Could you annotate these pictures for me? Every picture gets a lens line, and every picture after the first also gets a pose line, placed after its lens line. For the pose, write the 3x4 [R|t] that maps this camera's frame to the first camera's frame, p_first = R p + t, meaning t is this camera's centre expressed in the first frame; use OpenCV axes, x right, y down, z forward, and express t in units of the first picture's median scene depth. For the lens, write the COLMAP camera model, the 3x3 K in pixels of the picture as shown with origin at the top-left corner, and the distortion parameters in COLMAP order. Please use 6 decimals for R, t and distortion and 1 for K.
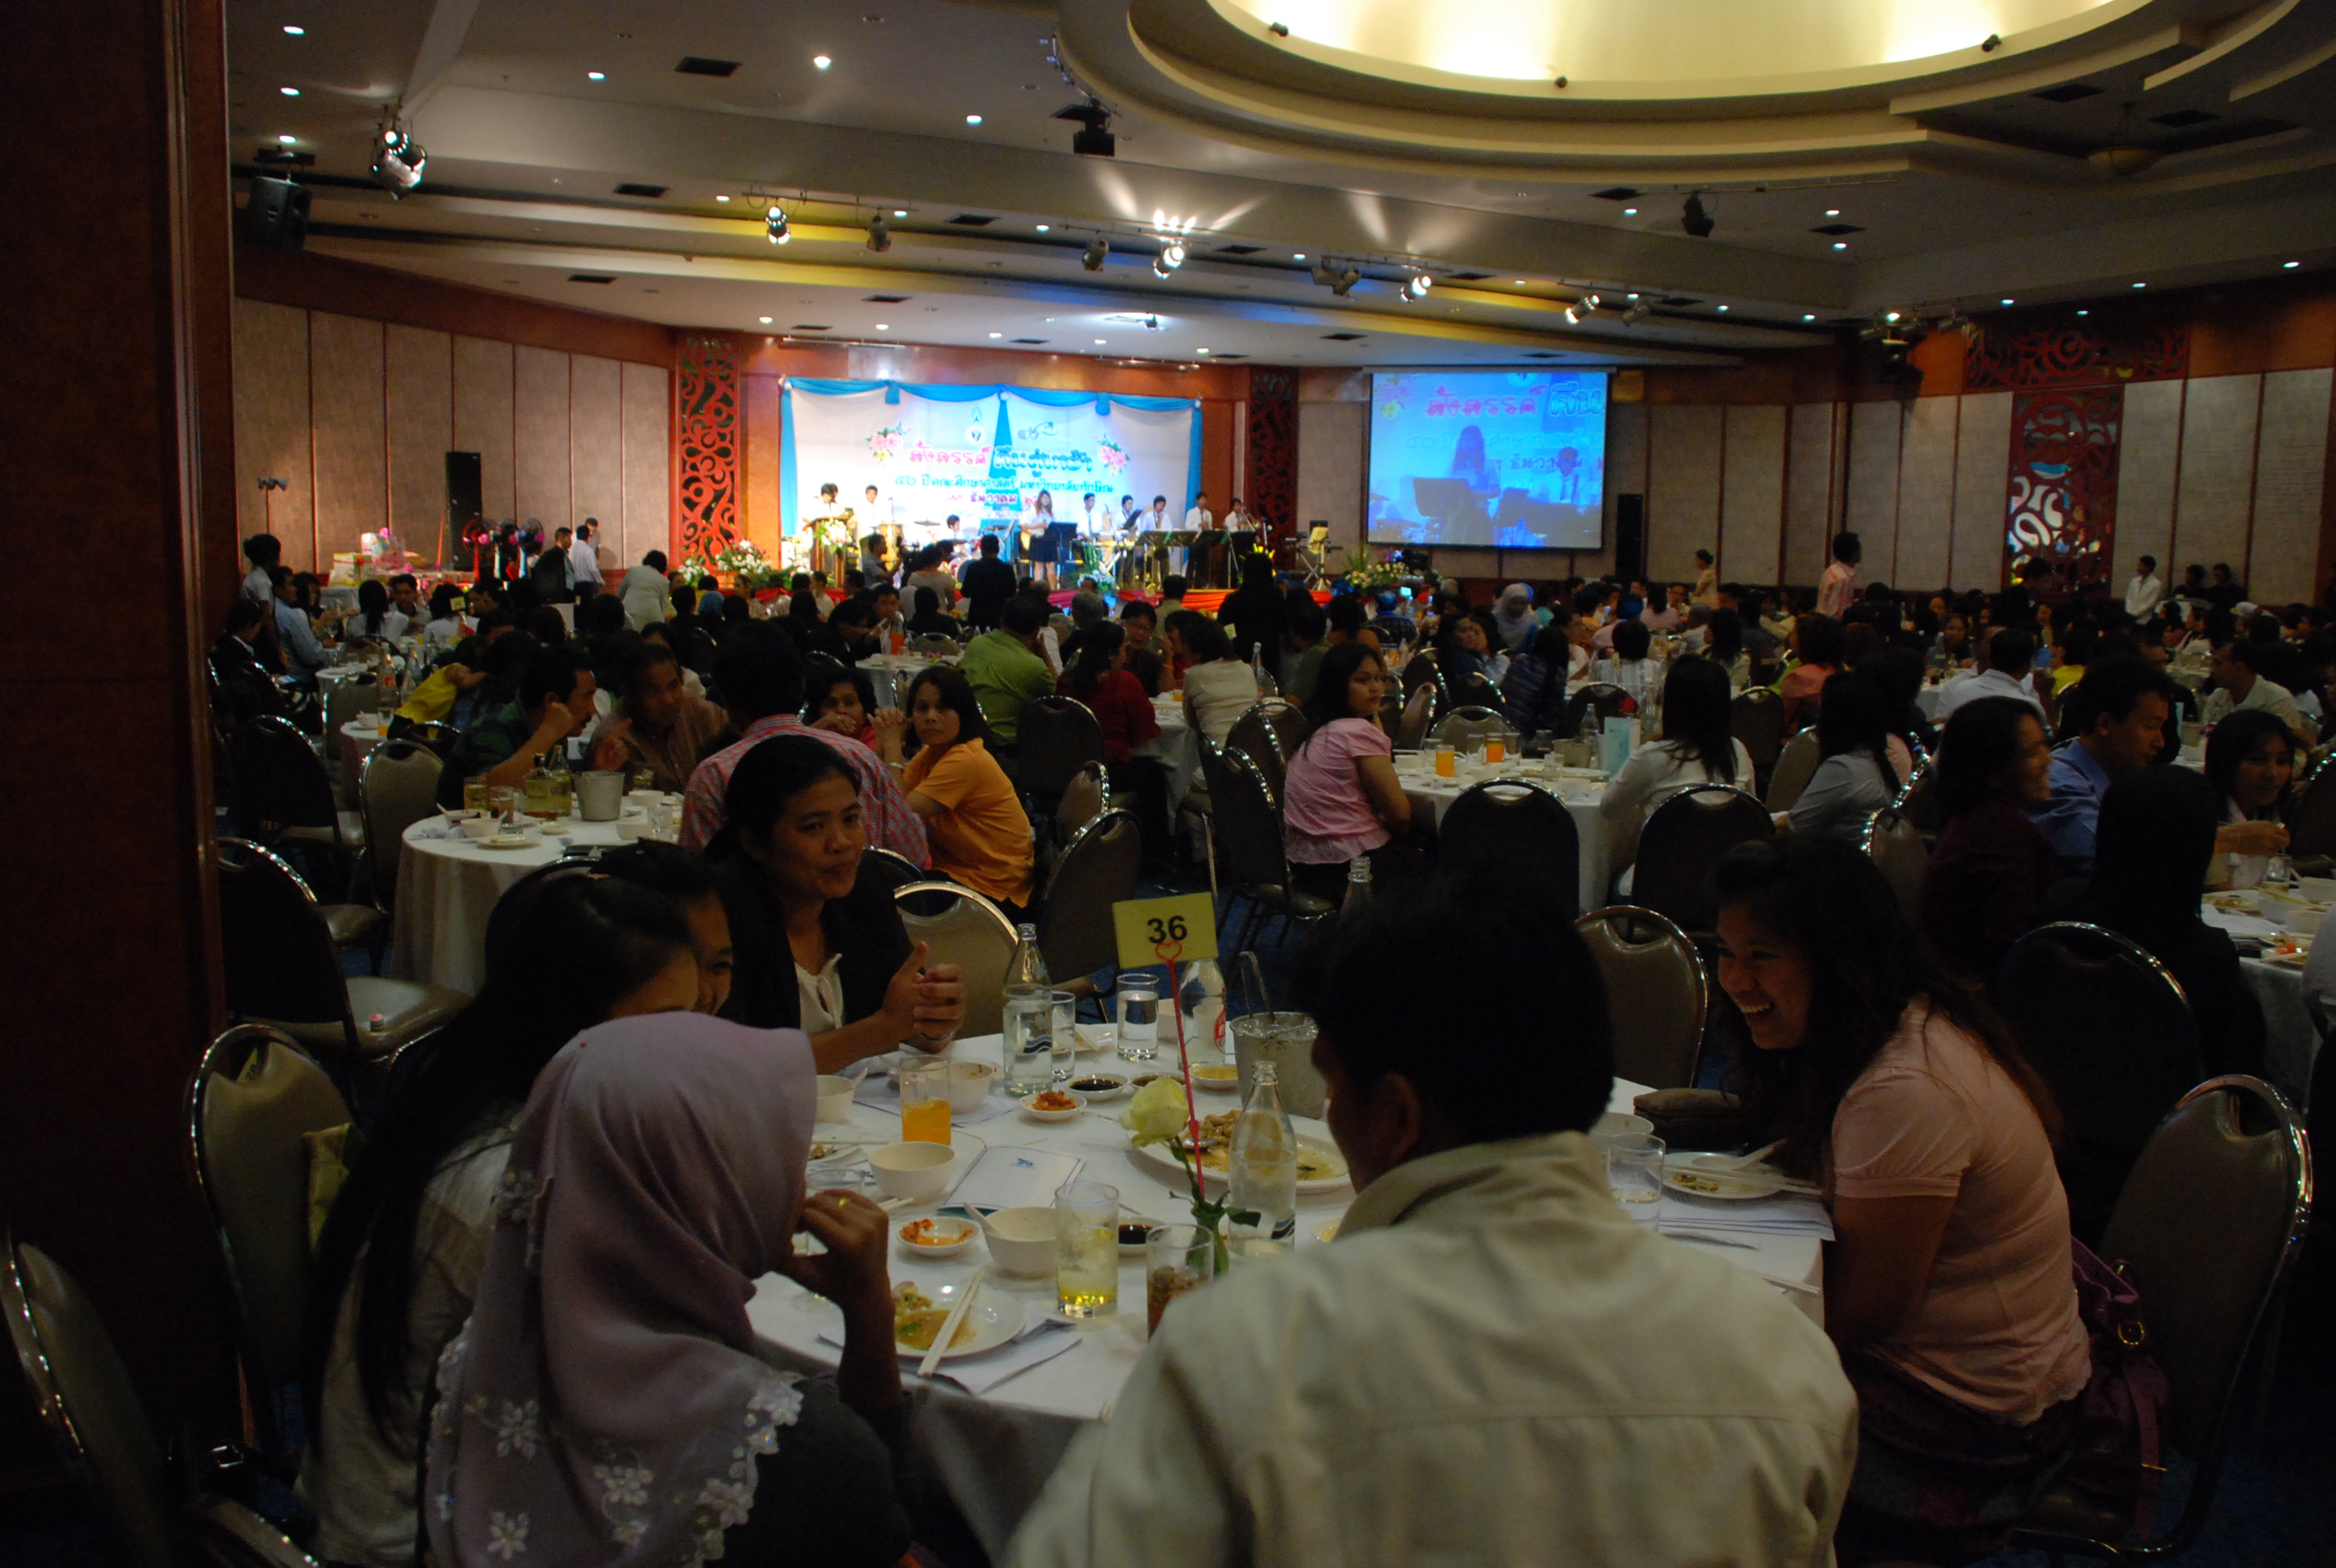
lens RADIAL K [[1804.4, 0, 1143.5], [0, 1804.4, 831.2], [0, 0, 1]] dist [-0.160693, 0.102753]
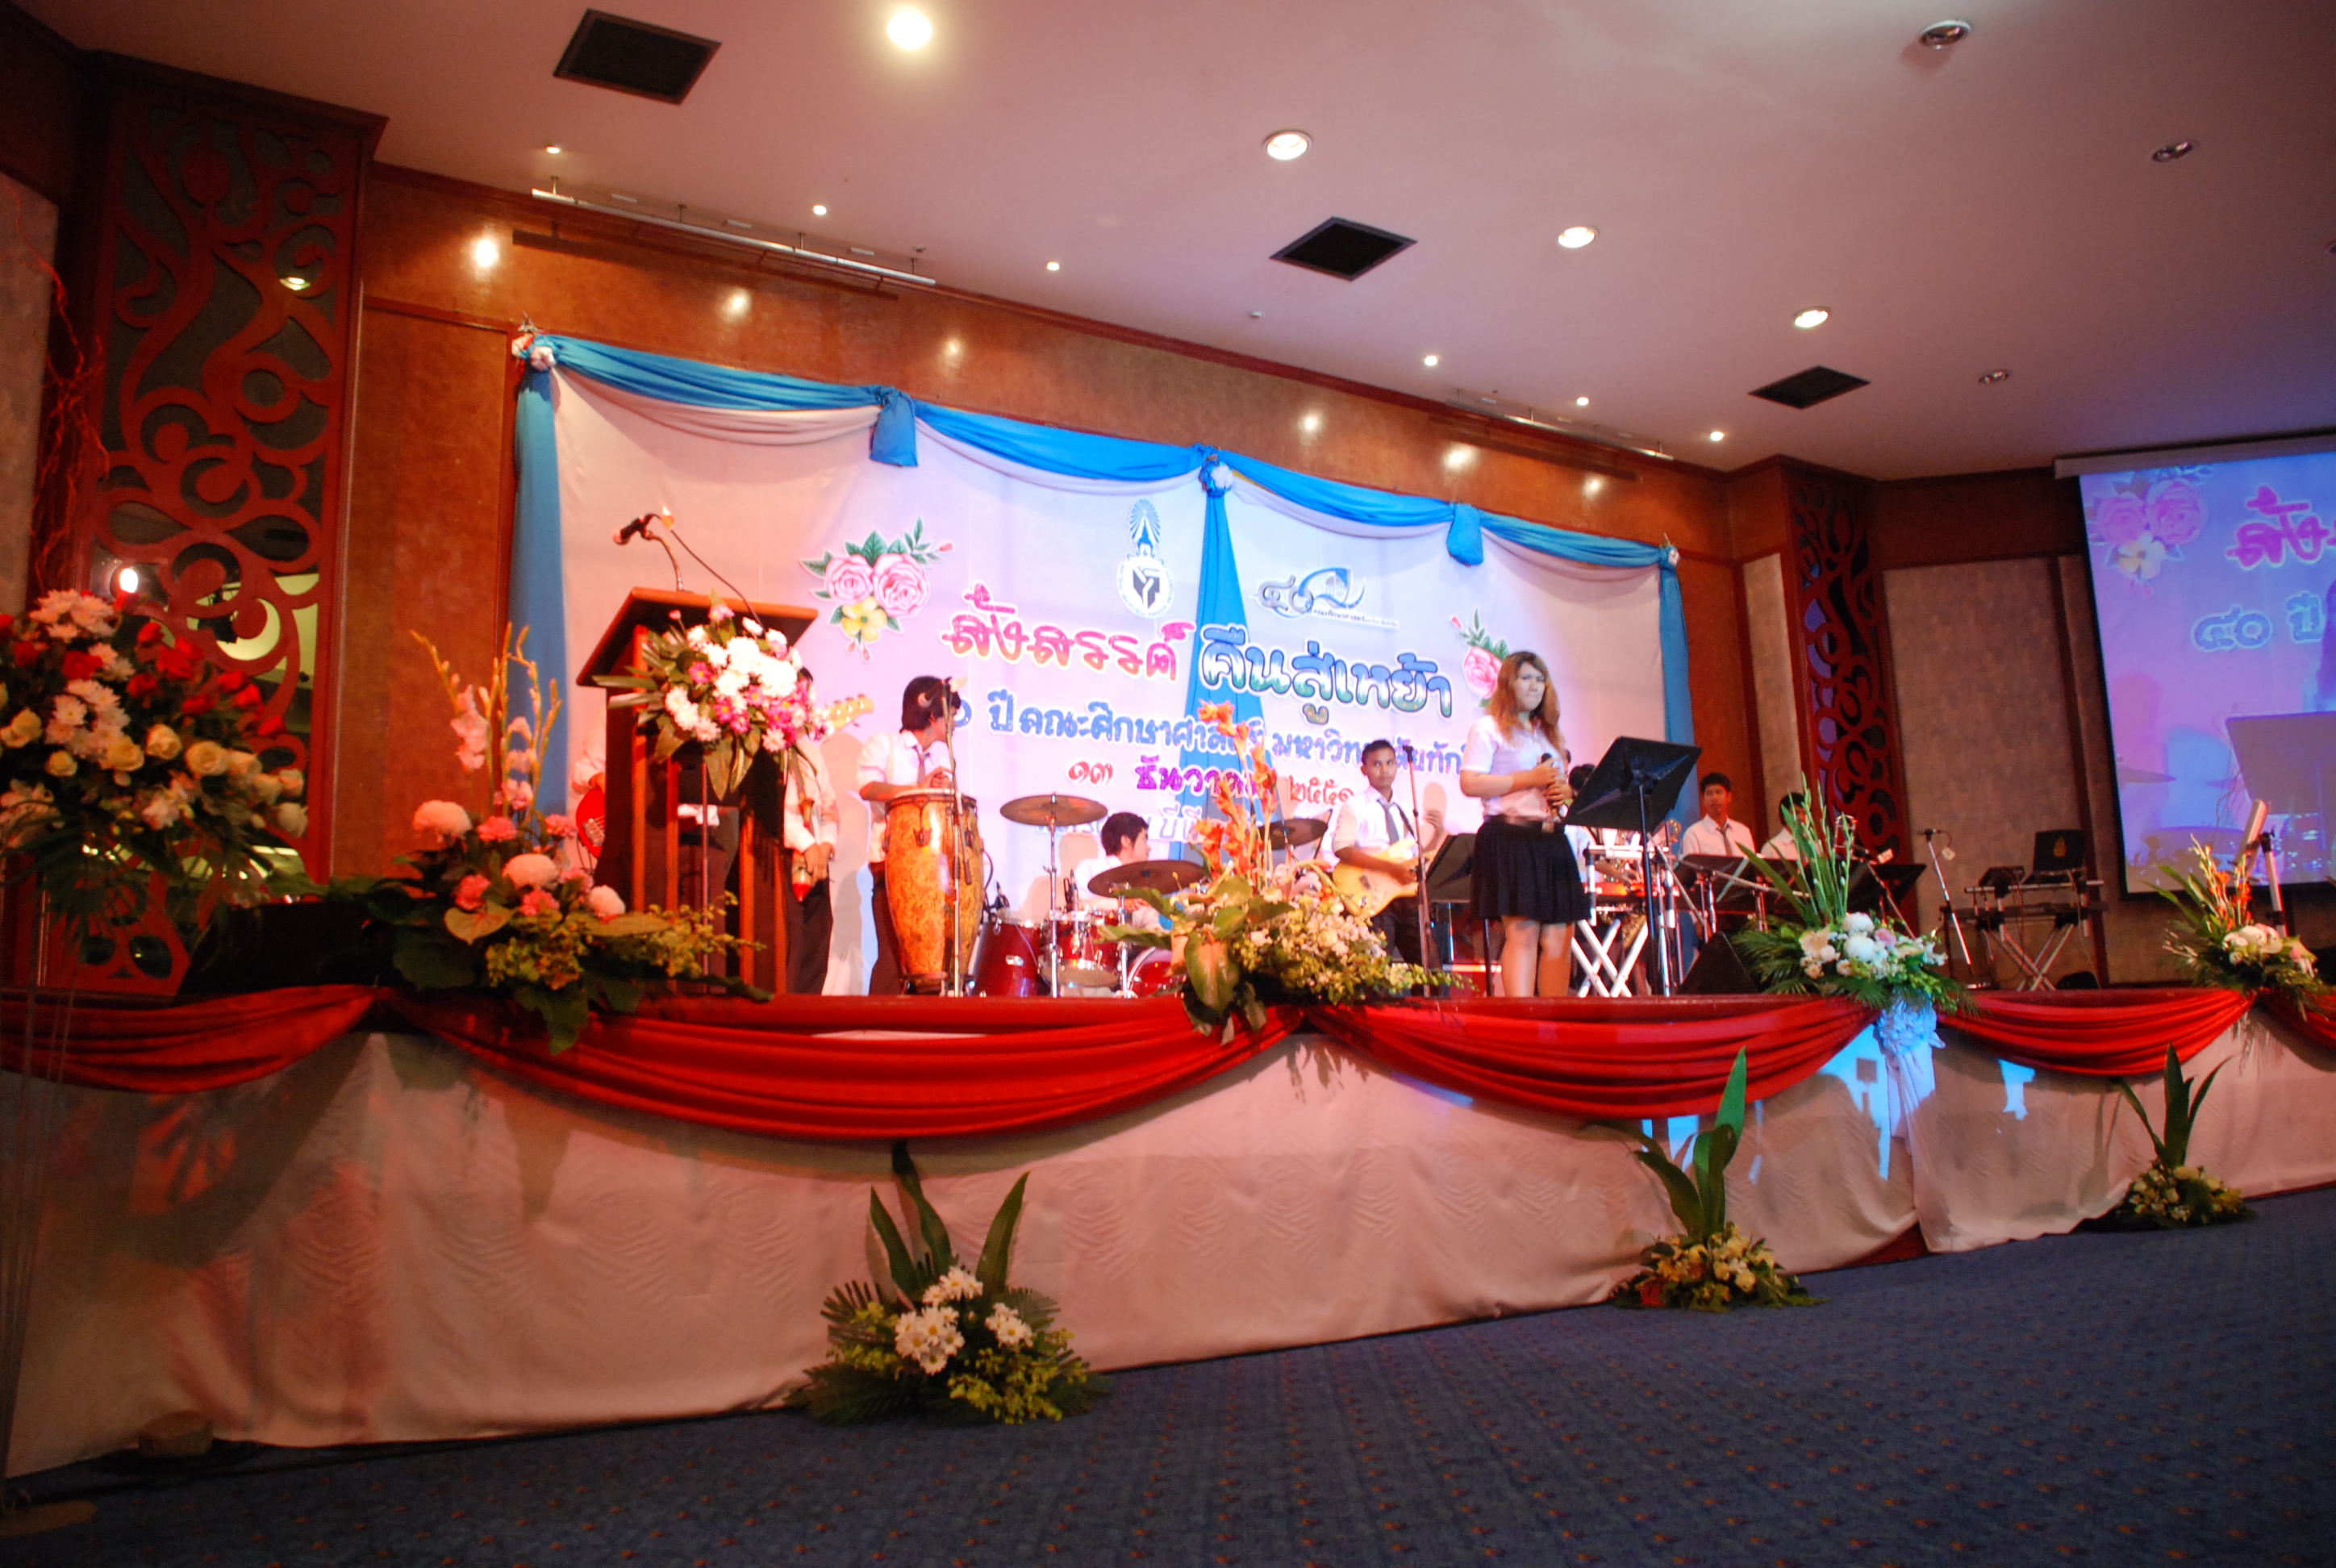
lens RADIAL K [[1804.4, 0, 1143.5], [0, 1804.4, 831.2], [0, 0, 1]] dist [-0.160693, 0.102753]
pose [[0.995207, -0.038254, 0.090003, -0.148853], [0.063521, 0.952606, -0.297502, -0.098447], [-0.074357, 0.301793, 0.950469, 0.839829]]
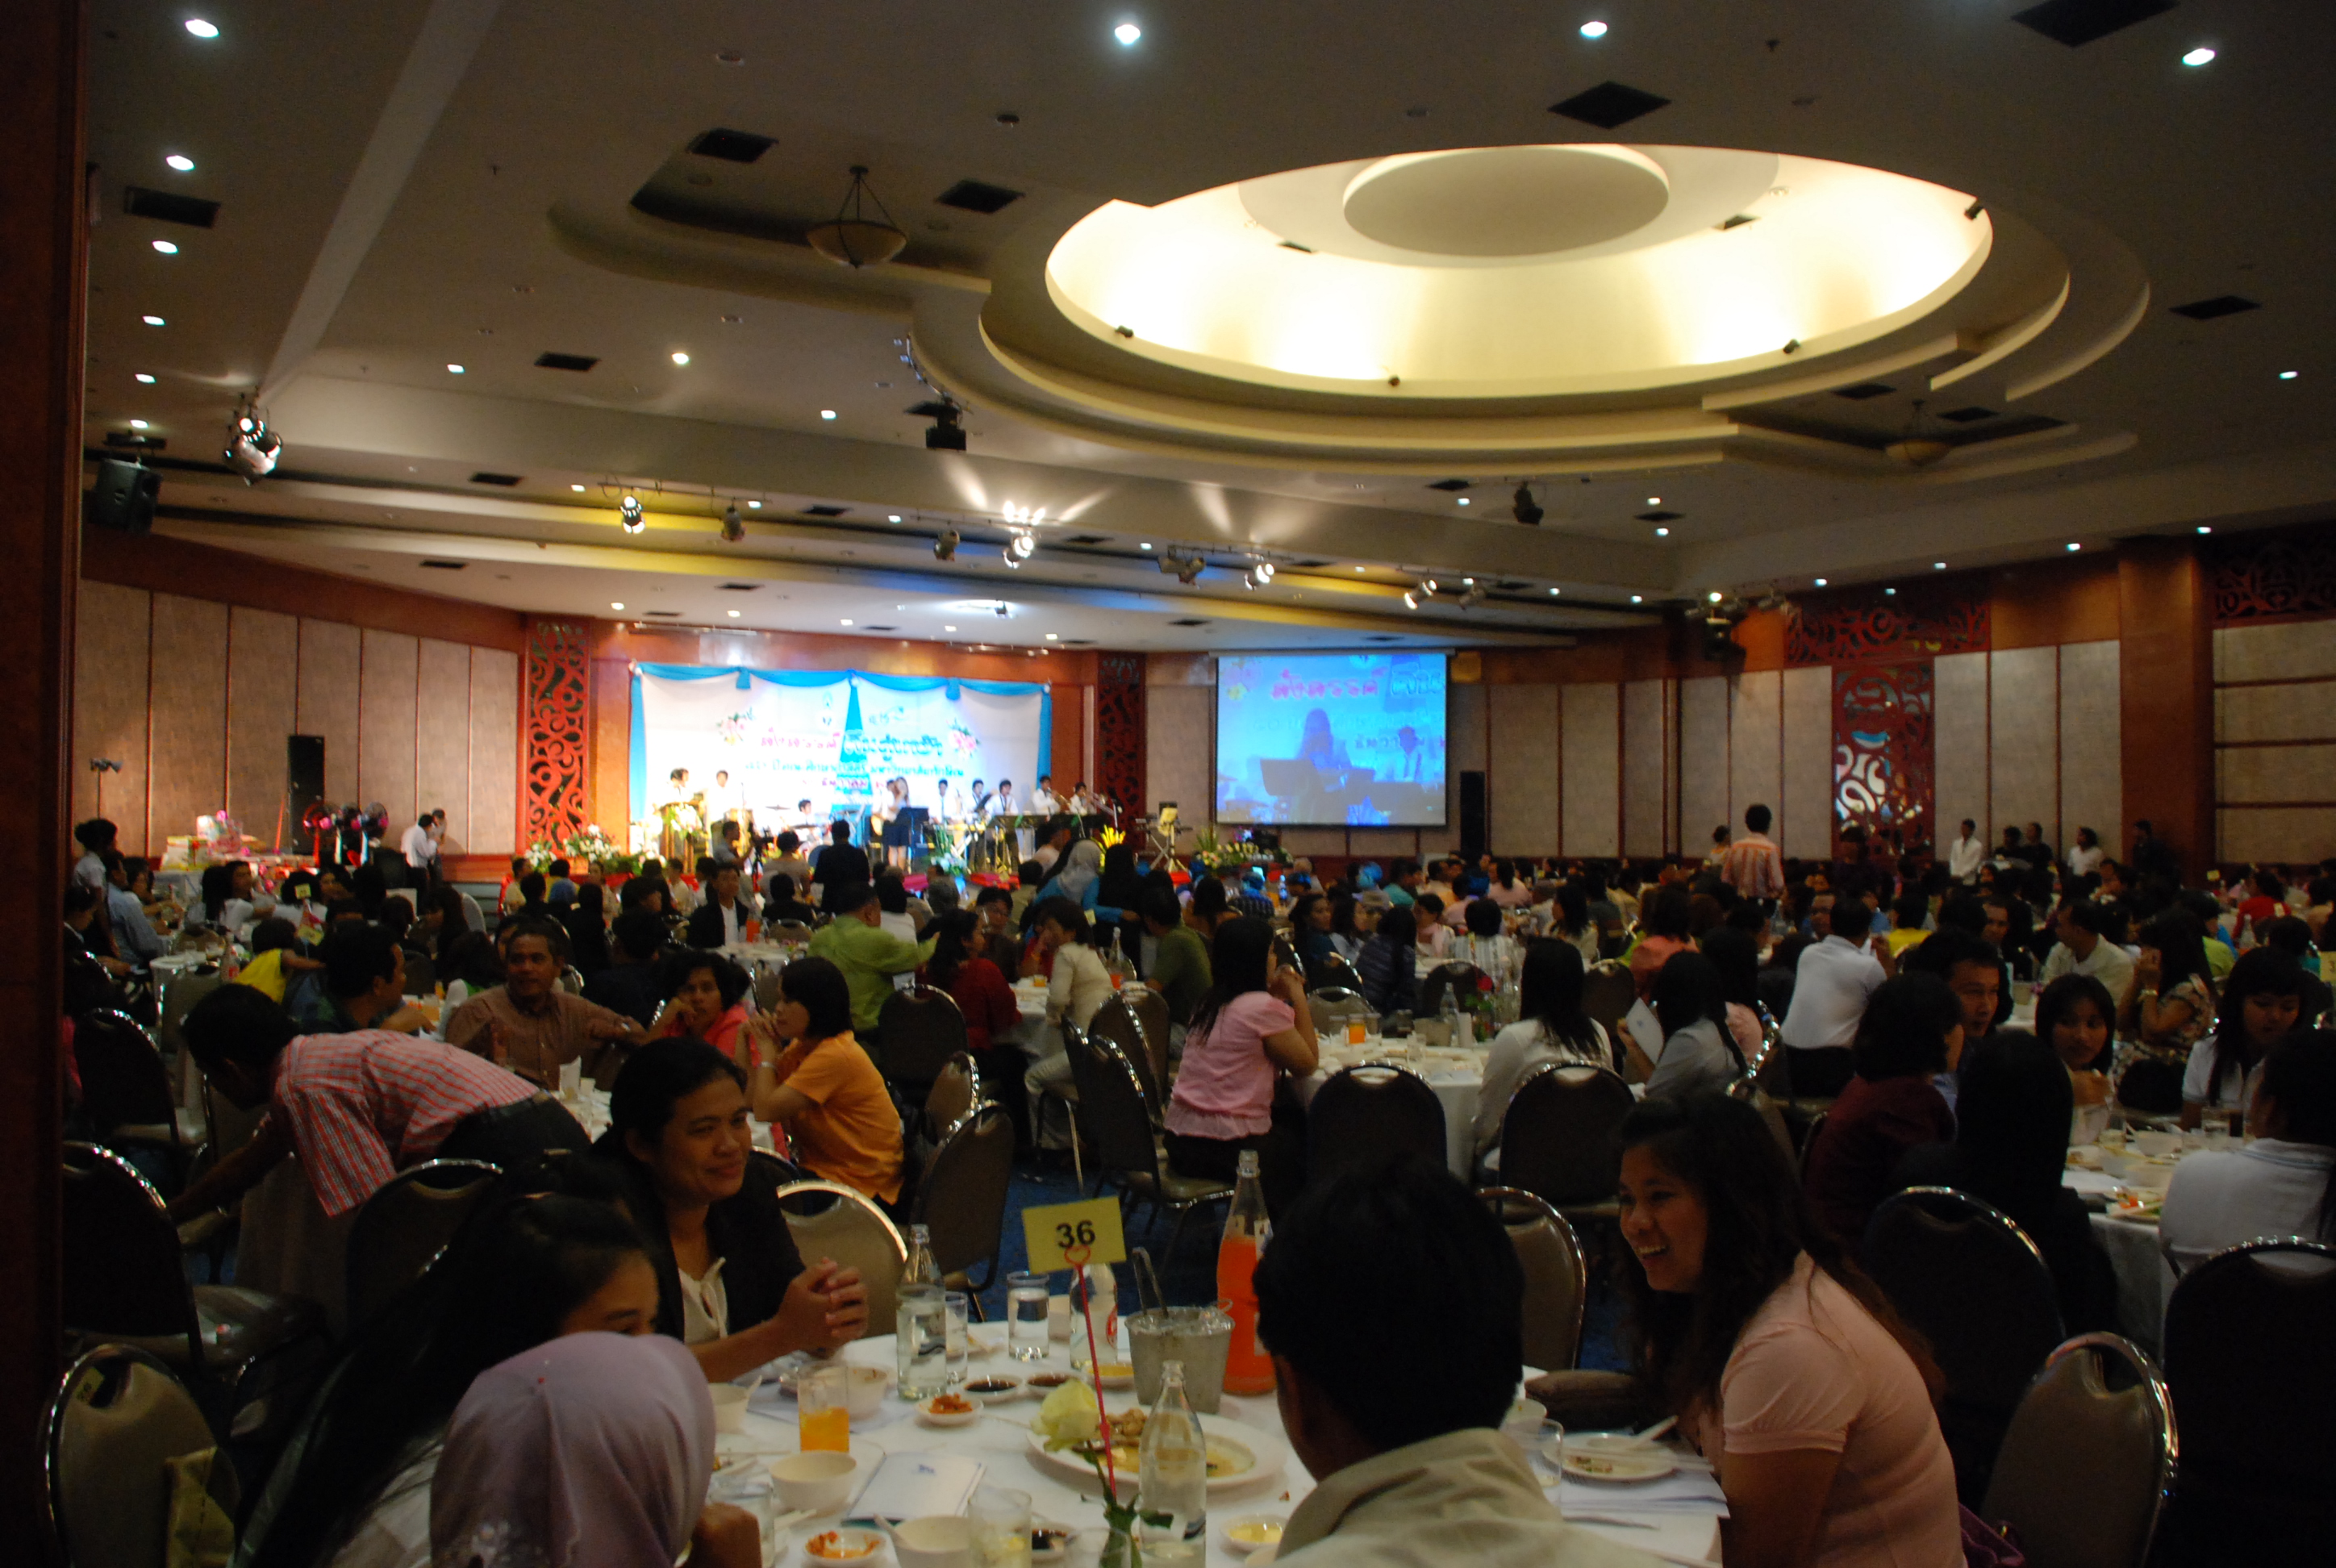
lens RADIAL K [[1813.0, 0, 1154.8], [0, 1813.0, 840.3], [0, 0, 1]] dist [-0.164426, 0.115157]
pose [[0.995912, -0.009665, 0.089815, -0.002143], [0.022943, 0.988720, -0.148007, -0.000963], [-0.087372, 0.149462, 0.984900, -0.002705]]
